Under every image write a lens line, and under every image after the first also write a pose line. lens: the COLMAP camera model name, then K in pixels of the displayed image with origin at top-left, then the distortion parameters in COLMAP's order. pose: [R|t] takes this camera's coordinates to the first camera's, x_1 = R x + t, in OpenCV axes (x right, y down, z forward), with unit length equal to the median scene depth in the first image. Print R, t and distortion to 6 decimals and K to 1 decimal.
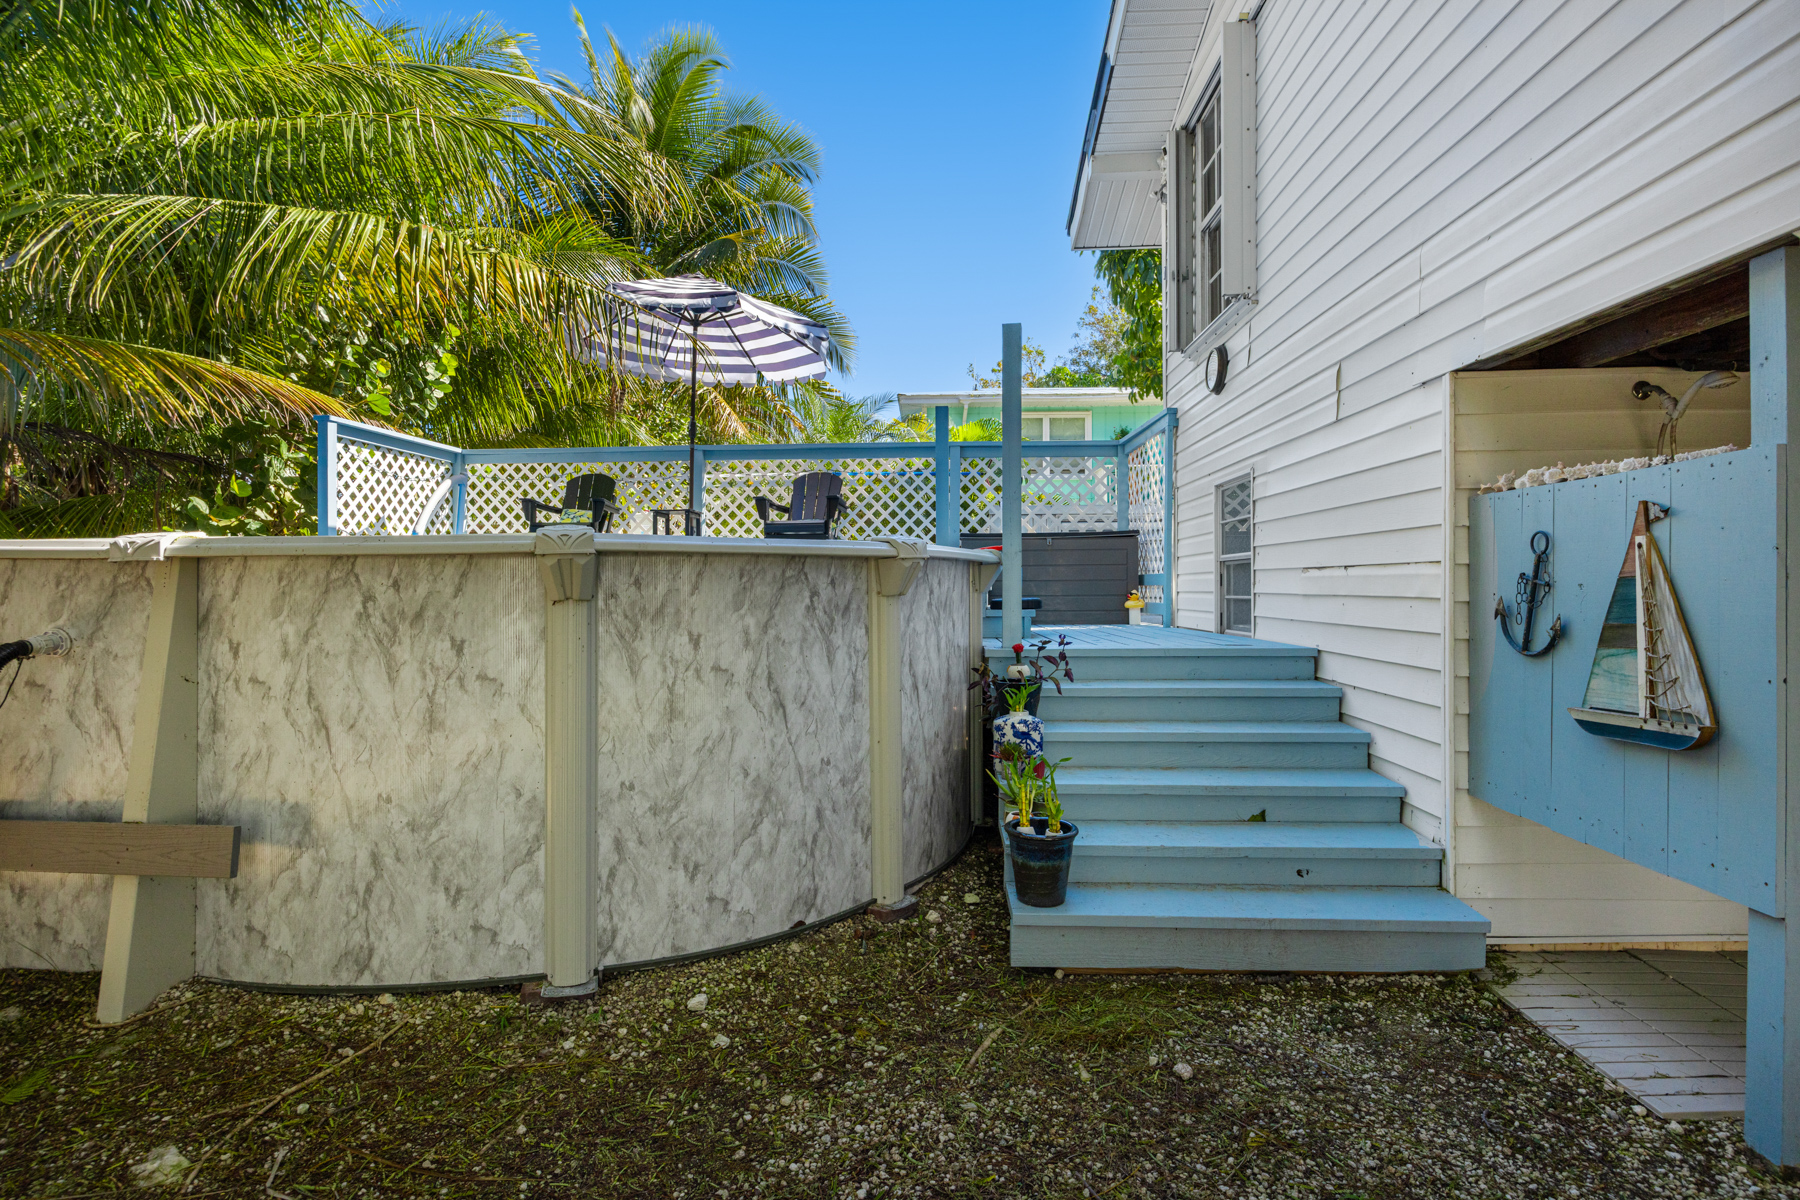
lens RADIAL K [[886.8, 0, 892.4], [0, 886.8, 600.9], [0, 0, 1]] dist [-0.006991, 0.000159]
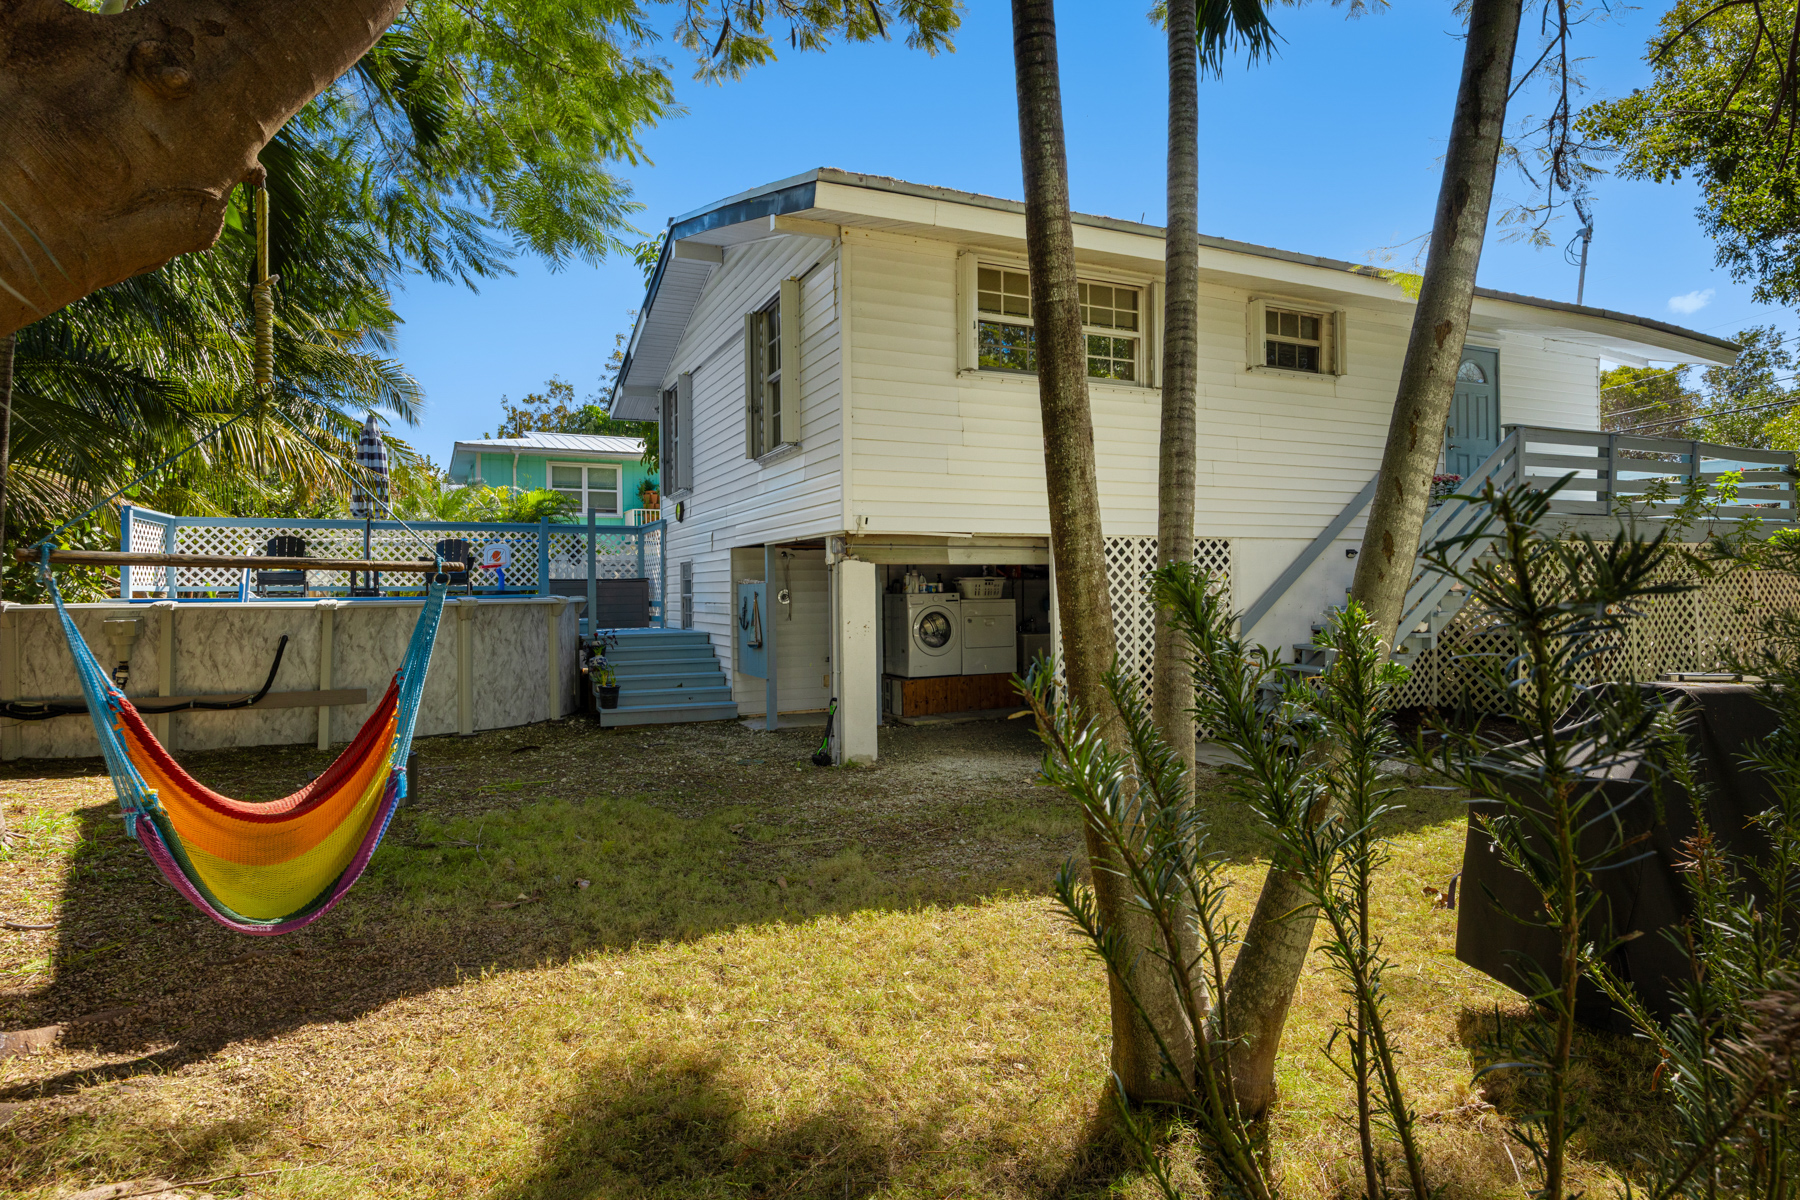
lens RADIAL K [[987.4, 0, 894.6], [0, 987.4, 599.0], [0, 0, 1]] dist [0.017447, -0.000693]
pose [[0.882512, -0.007599, 0.470228, -0.269099], [0.013875, 0.999855, -0.009884, -0.006614], [-0.470085, 0.015247, 0.882490, -1.185985]]
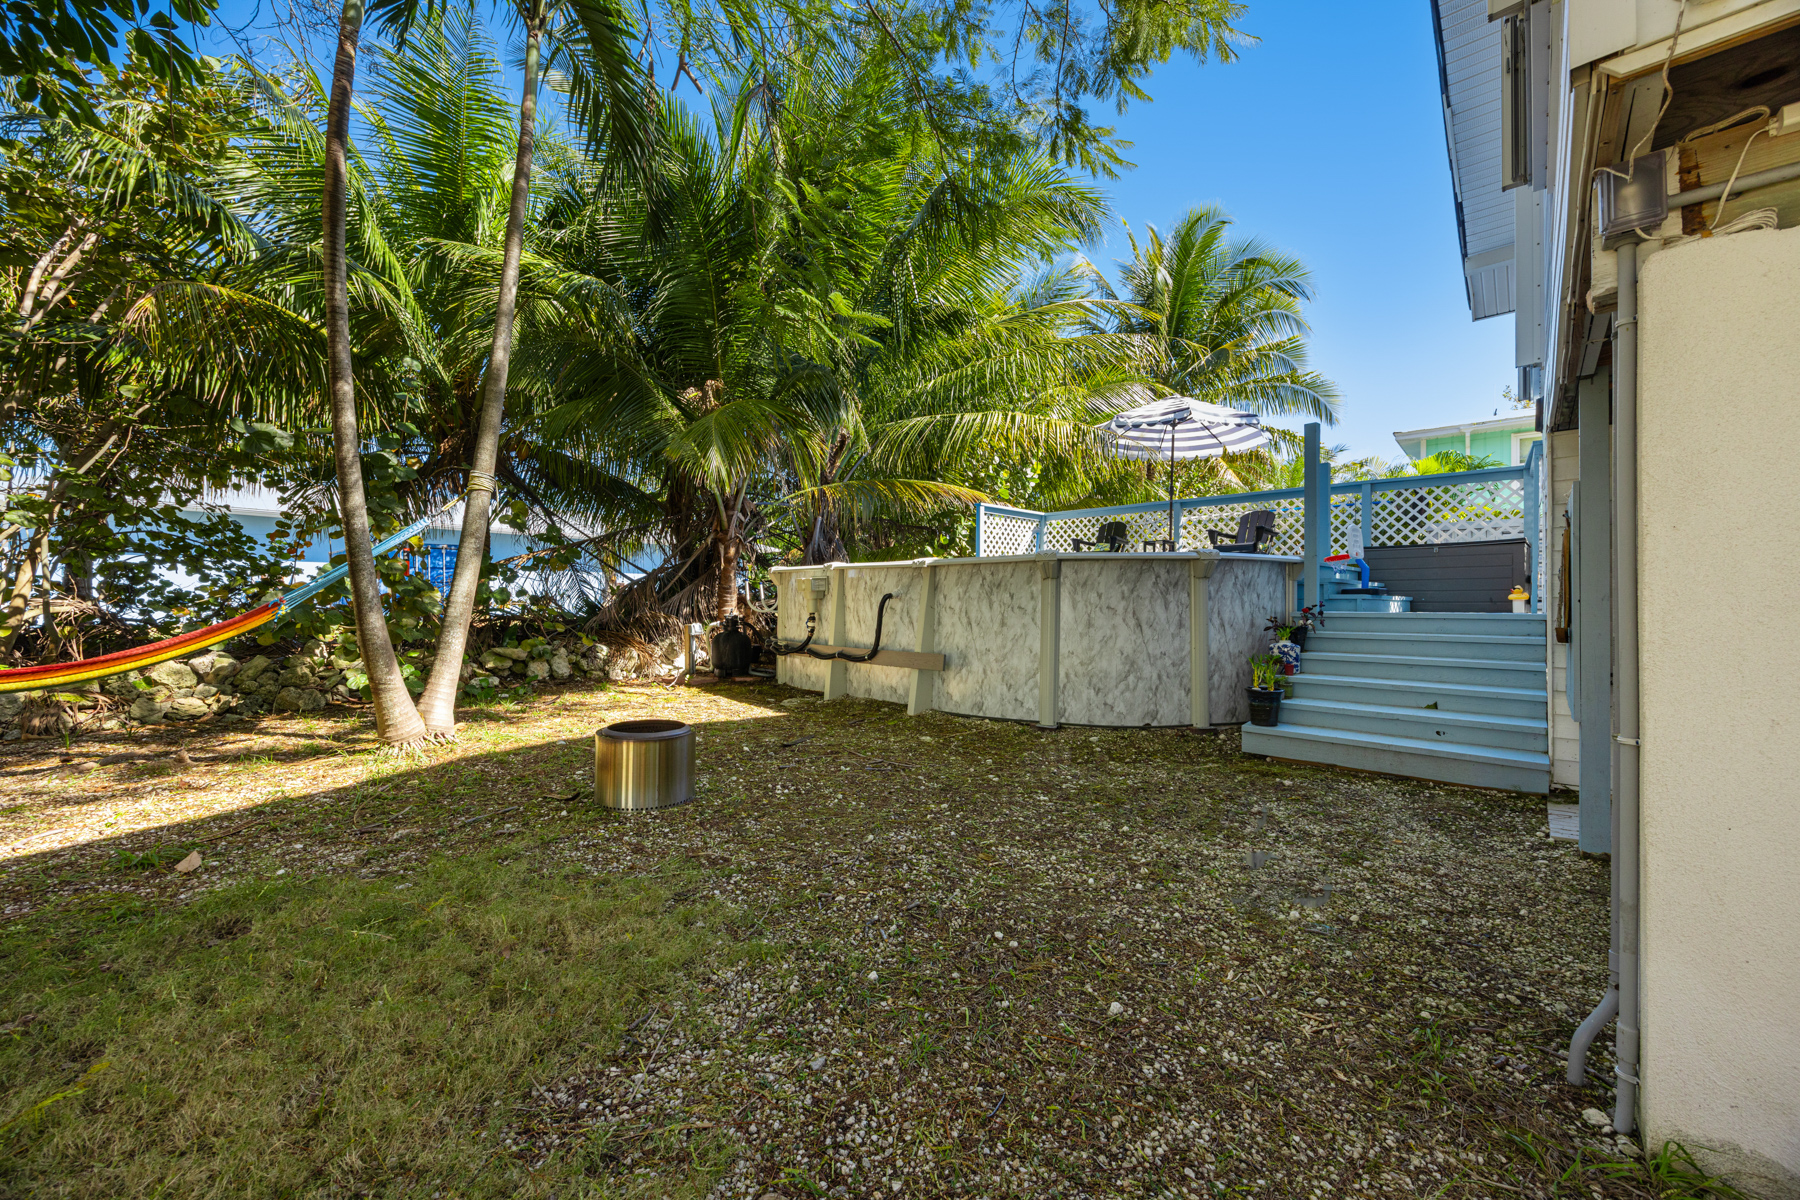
lens RADIAL K [[693.5, 0, 909.4], [0, 693.5, 600.2], [0, 0, 1]] dist [-0.002731, -0.000004]
pose [[0.776424, 0.003026, -0.630204, 0.234902], [-0.015691, 0.999771, -0.014531, 0.038697], [0.630016, 0.021171, 0.776294, -0.328759]]
